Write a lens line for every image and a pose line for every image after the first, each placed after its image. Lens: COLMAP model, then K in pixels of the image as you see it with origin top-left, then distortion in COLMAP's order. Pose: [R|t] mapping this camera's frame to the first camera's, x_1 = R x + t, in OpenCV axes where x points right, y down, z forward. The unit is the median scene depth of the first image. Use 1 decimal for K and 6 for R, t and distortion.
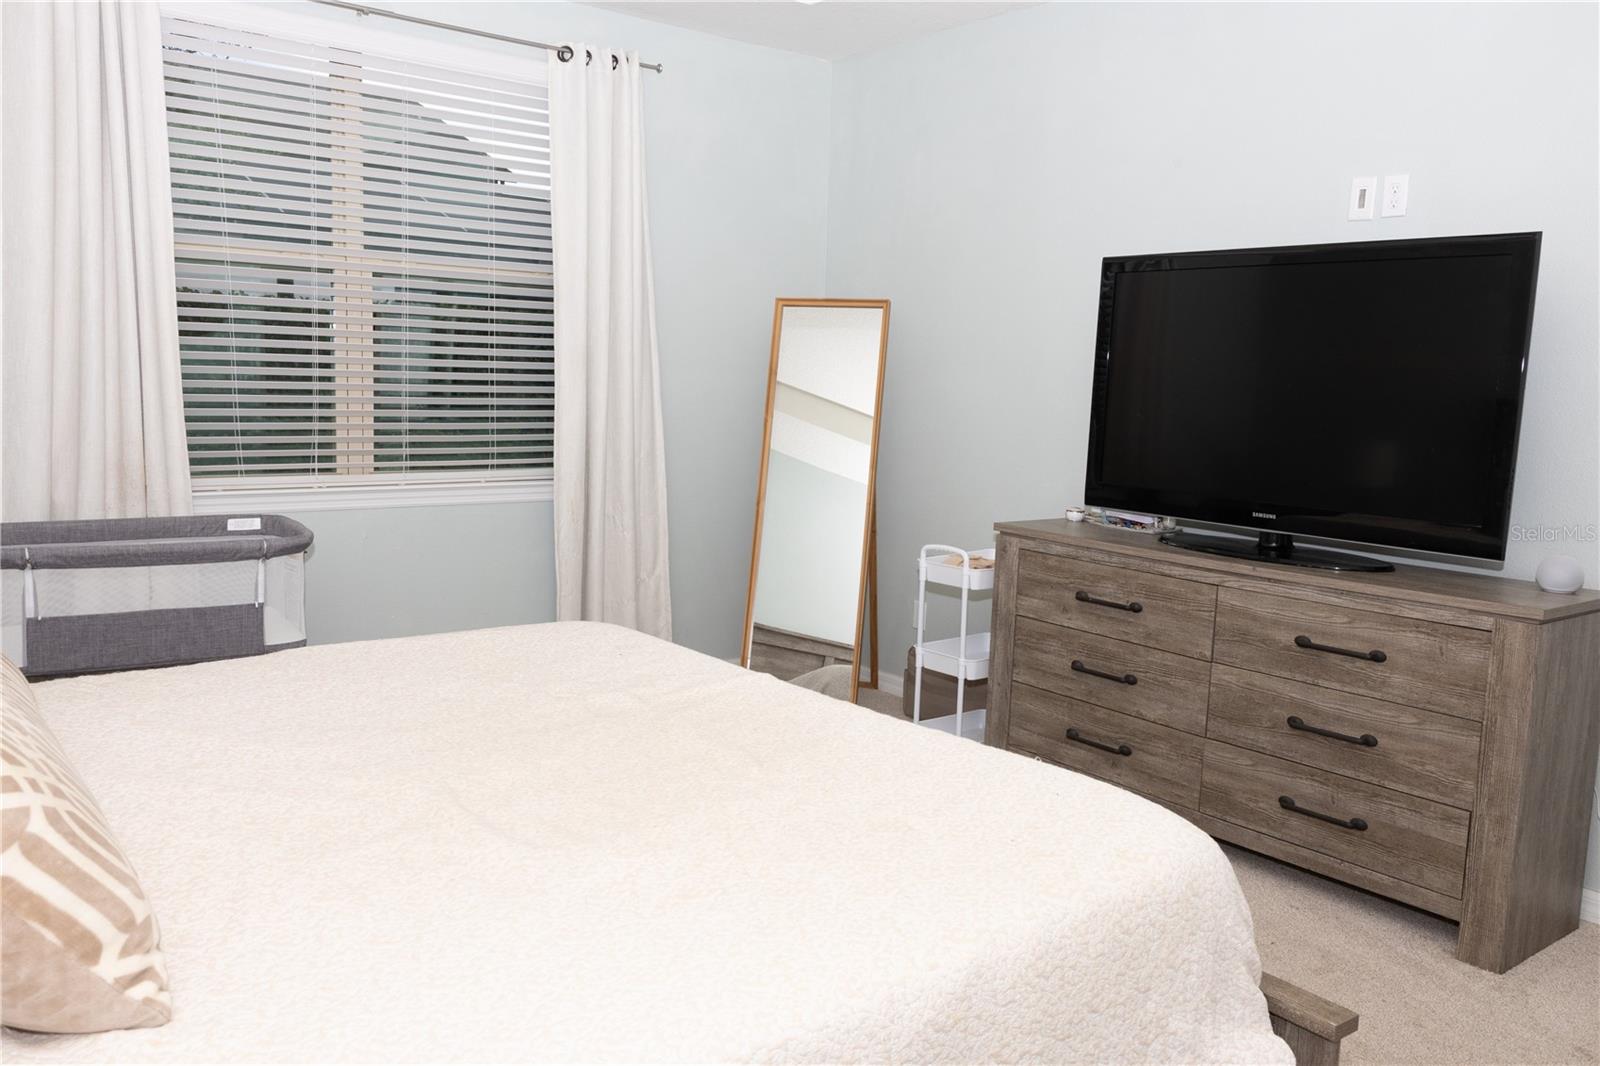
lens RADIAL K [[1257.1, 0, 797.2], [0, 1257.1, 532.5], [0, 0, 1]] dist [0.001838, -0.000210]
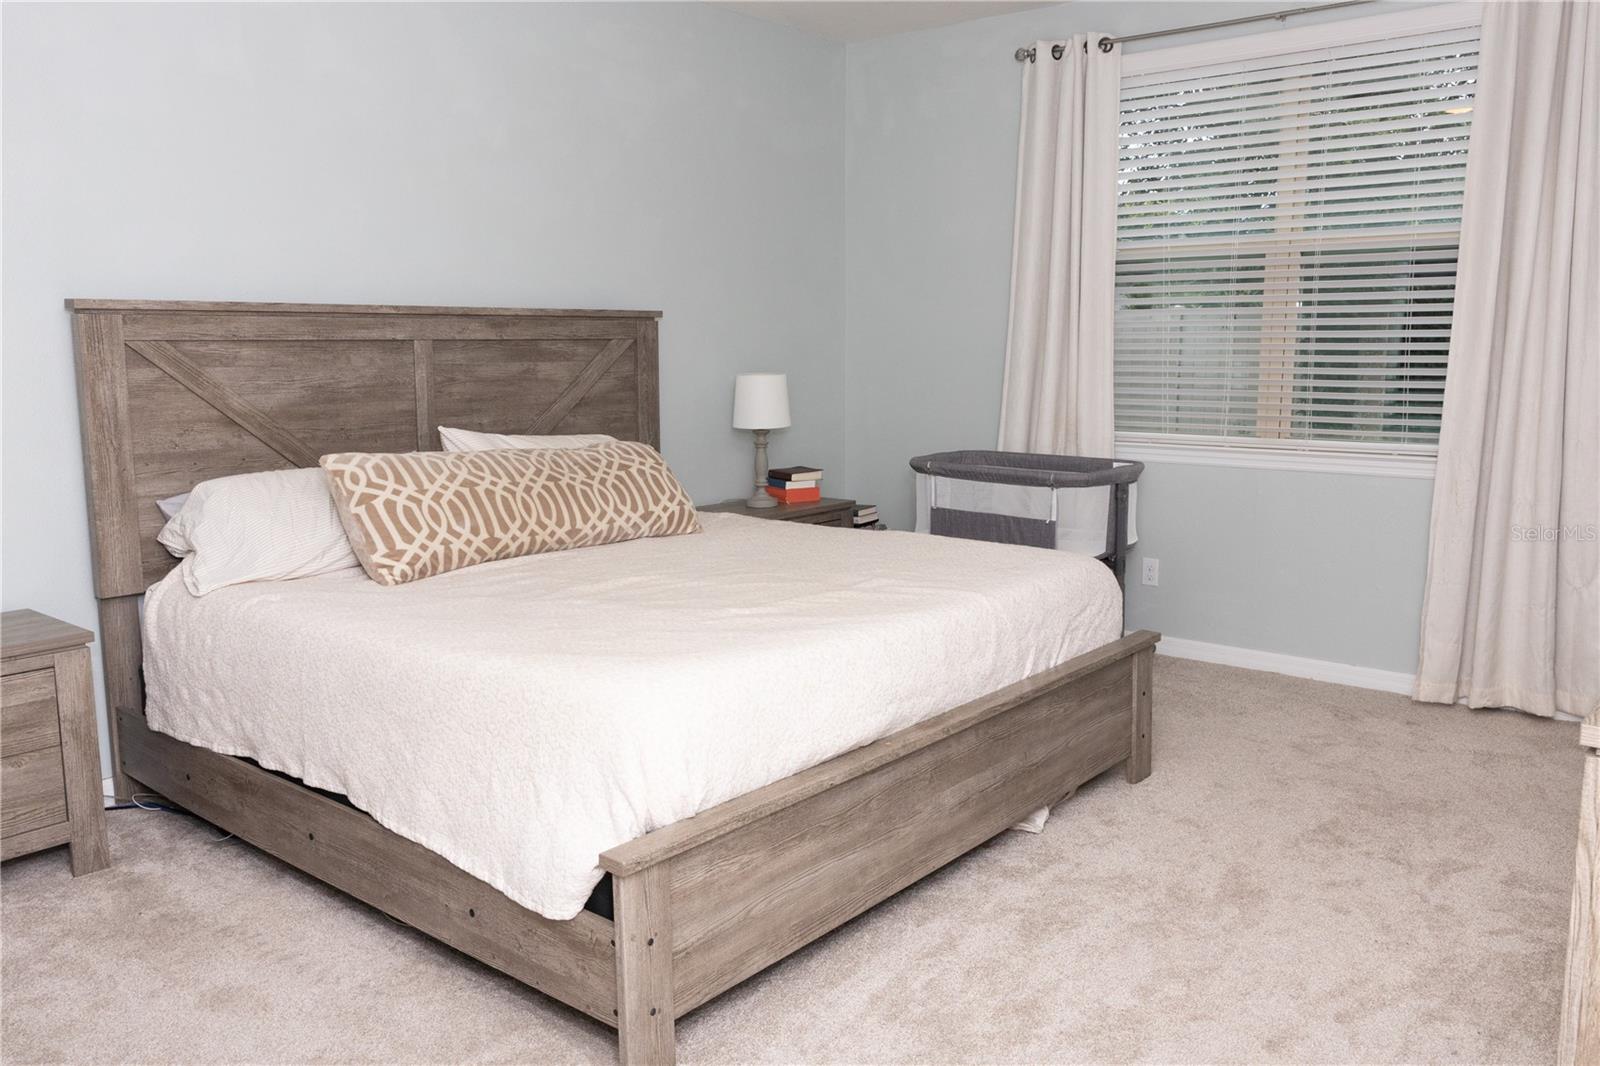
lens RADIAL K [[1257.1, 0, 796.4], [0, 1257.1, 535.7], [0, 0, 1]] dist [0.001838, -0.000210]
pose [[0.200900, 0.119535, -0.972291, 0.642656], [-0.115756, 0.988470, 0.097606, -0.021263], [0.972749, 0.092939, 0.212421, 0.364742]]
